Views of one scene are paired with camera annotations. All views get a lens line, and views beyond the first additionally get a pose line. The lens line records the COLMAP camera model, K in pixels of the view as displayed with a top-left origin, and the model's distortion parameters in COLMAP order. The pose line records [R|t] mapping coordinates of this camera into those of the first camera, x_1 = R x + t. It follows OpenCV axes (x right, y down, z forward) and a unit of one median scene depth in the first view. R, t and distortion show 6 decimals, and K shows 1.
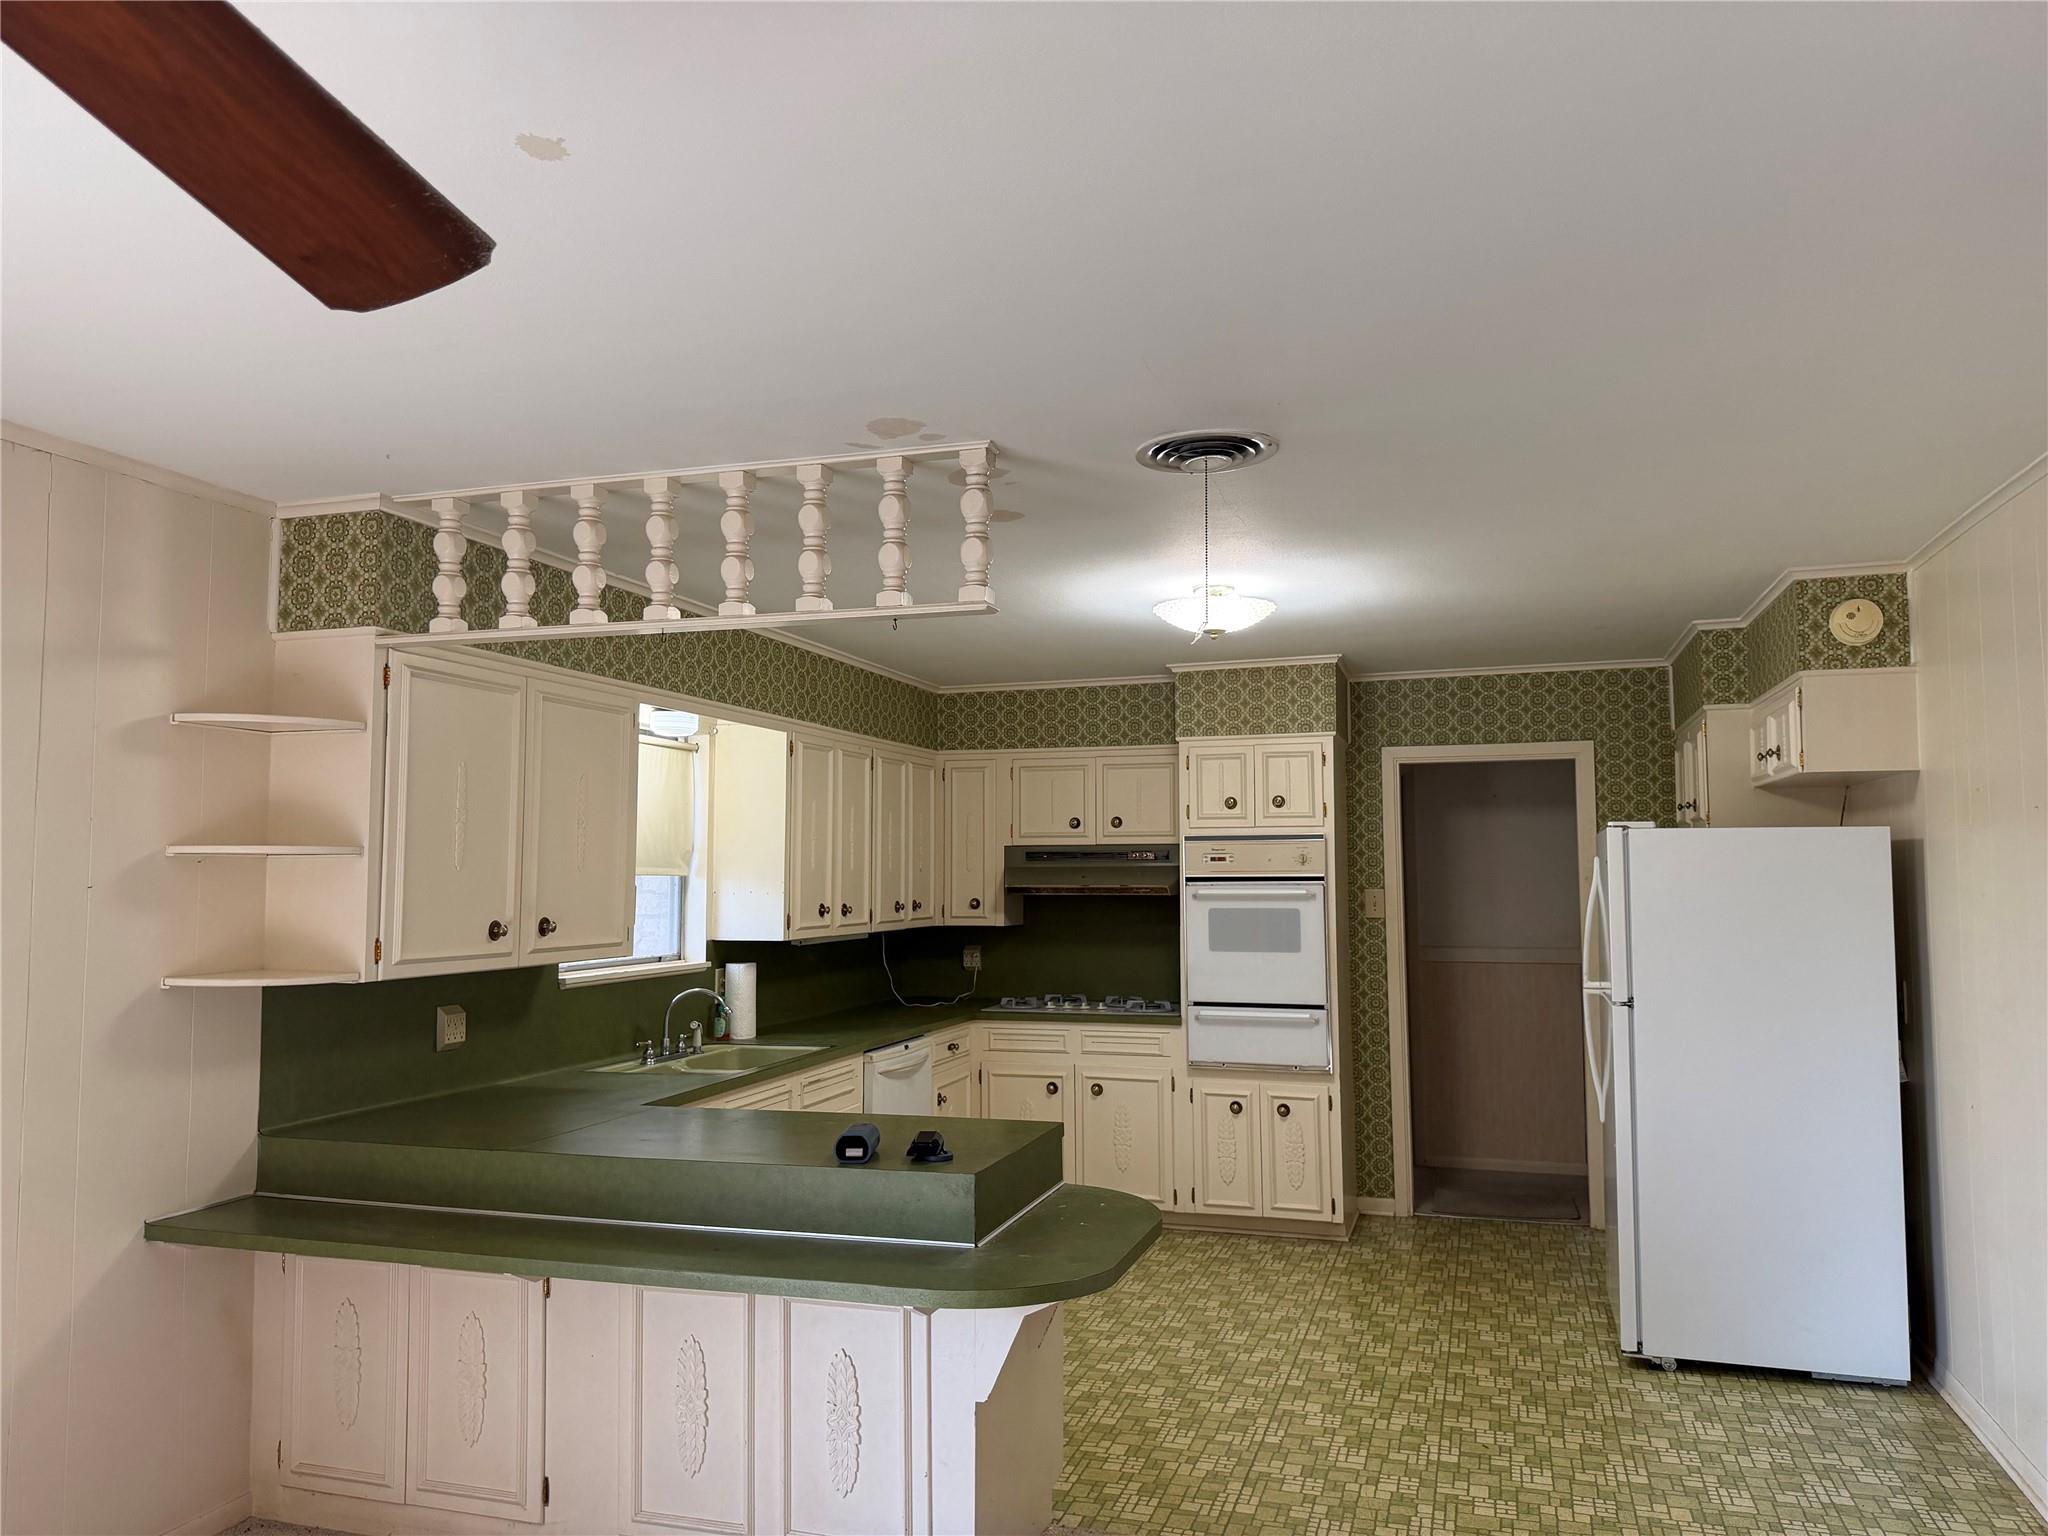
lens RADIAL K [[1429.6, 0, 1024.0], [0, 1429.6, 768.0], [0, 0, 1]] dist [0.124897, -0.195307]
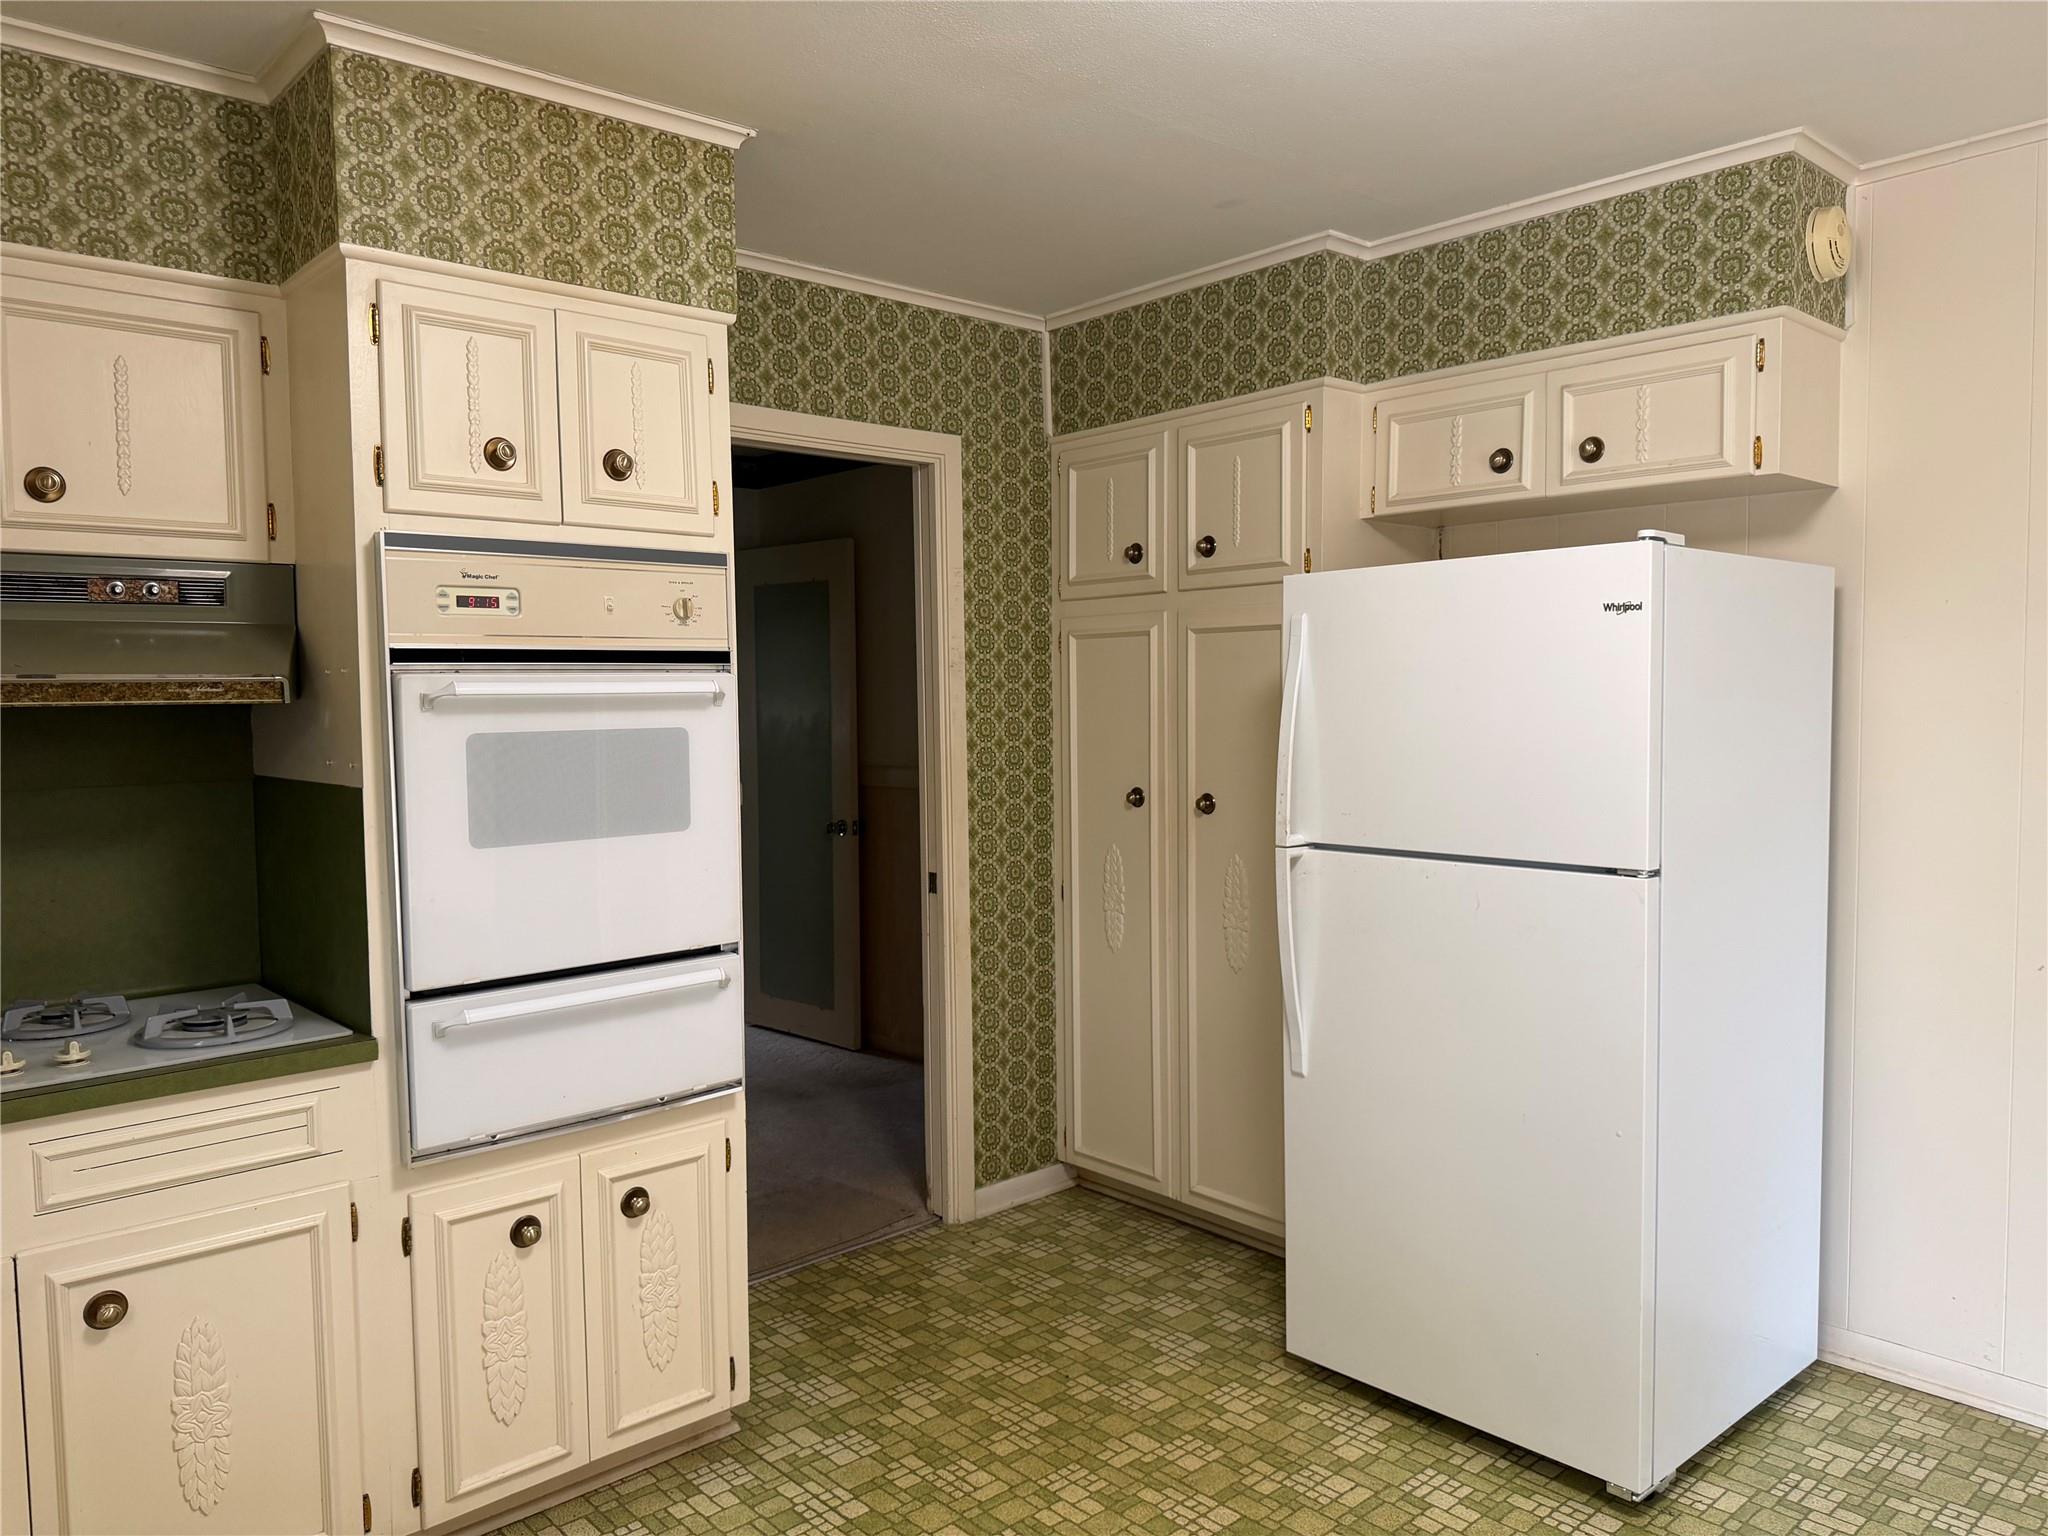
lens RADIAL K [[1472.0, 0, 1029.4], [0, 1472.0, 780.9], [0, 0, 1]] dist [0.003384, -0.011293]
pose [[0.501068, -0.051474, 0.863875, -0.125416], [-0.053591, 0.994468, 0.090339, 0.068146], [-0.863747, -0.091562, 0.495538, 0.688856]]
